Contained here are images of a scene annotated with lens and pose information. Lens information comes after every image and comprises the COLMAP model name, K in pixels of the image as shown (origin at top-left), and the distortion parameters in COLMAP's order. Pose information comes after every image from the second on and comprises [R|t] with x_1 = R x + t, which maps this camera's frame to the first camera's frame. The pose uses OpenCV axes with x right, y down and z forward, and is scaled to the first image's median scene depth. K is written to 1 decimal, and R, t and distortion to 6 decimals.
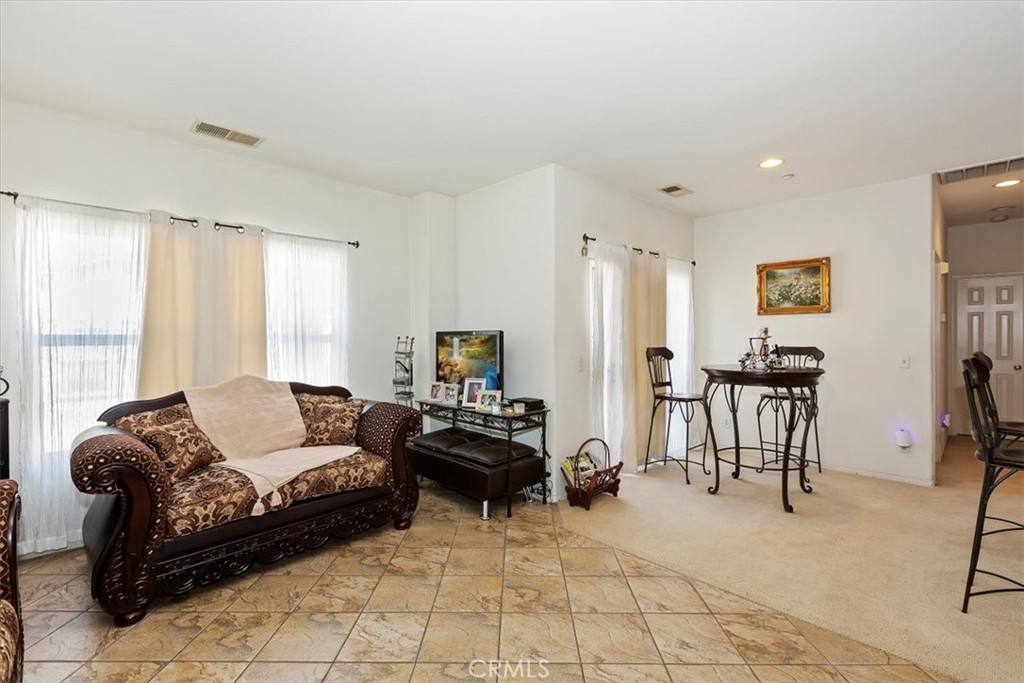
lens RADIAL K [[459.1, 0, 509.4], [0, 459.1, 334.0], [0, 0, 1]] dist [0.001220, 0.000080]
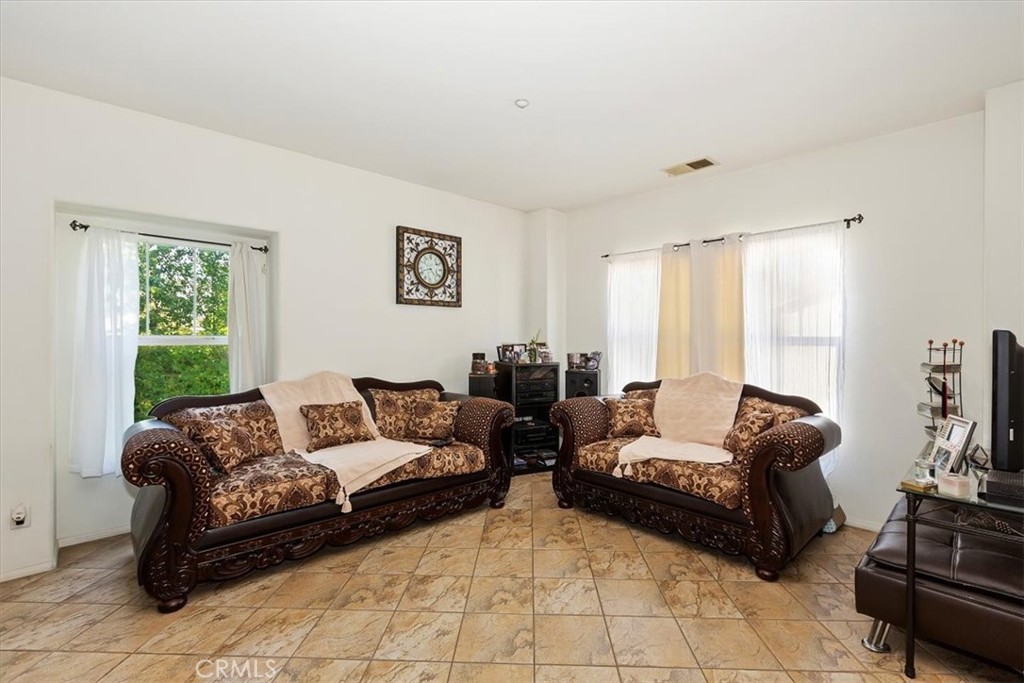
lens RADIAL K [[451.3, 0, 513.9], [0, 451.3, 338.2], [0, 0, 1]] dist [-0.000769, -0.000778]
pose [[-0.013724, 0.007294, -0.999879, 0.608827], [-0.000093, 0.999973, 0.007296, -0.001933], [0.999906, 0.000193, -0.013723, 0.619468]]
